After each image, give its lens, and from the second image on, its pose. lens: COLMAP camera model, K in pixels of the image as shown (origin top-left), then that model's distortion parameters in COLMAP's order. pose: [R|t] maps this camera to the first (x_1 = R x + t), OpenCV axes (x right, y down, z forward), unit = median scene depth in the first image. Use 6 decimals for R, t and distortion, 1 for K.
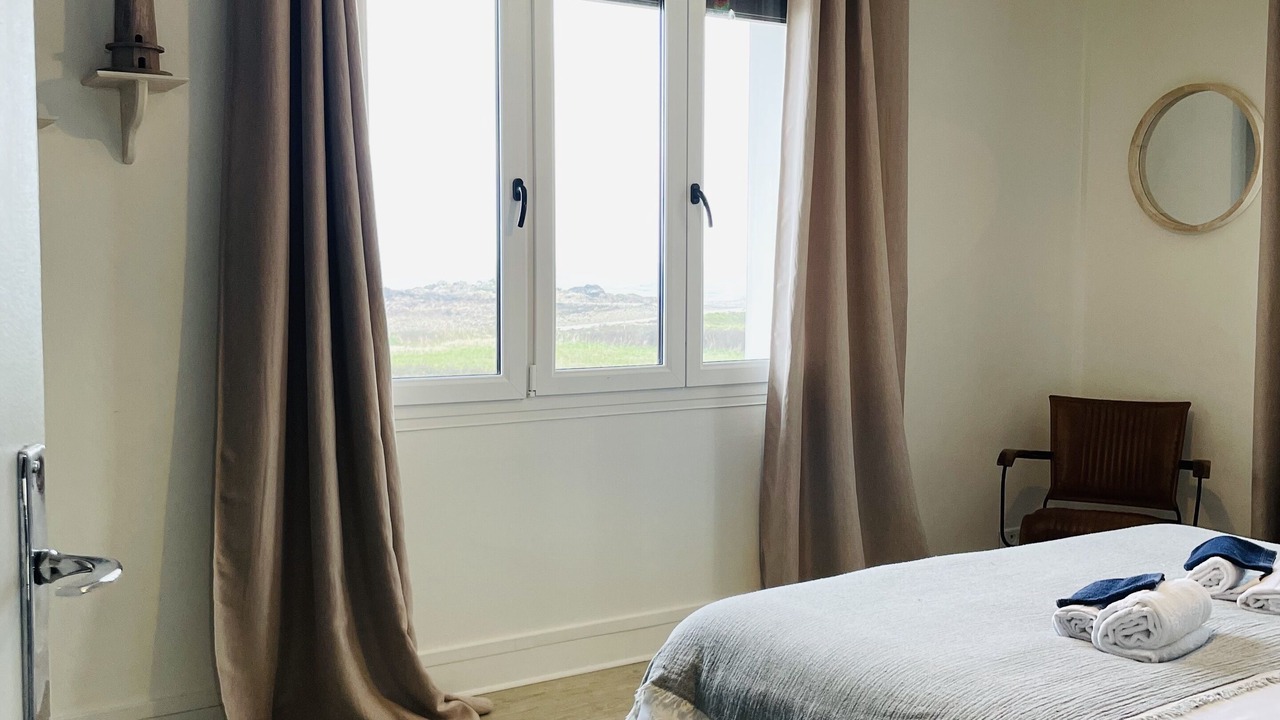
lens RADIAL K [[1285.0, 0, 661.7], [0, 1285.0, 359.7], [0, 0, 1]] dist [0.074912, -0.016680]
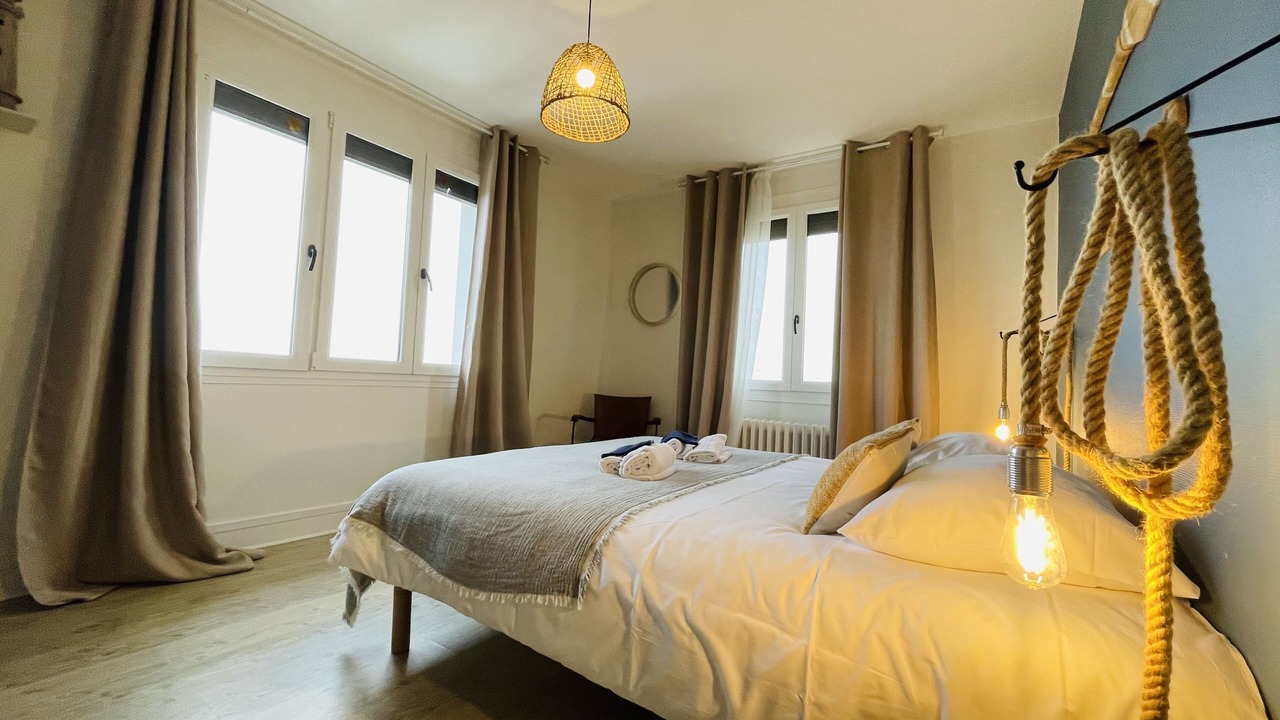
lens RADIAL K [[519.1, 0, 642.0], [0, 519.1, 358.4], [0, 0, 1]] dist [-0.000085, -0.000398]
pose [[0.924507, 0.055932, 0.377040, 0.051941], [-0.015789, 0.993946, -0.108730, 0.092864], [-0.380839, 0.094569, 0.919793, 0.207095]]
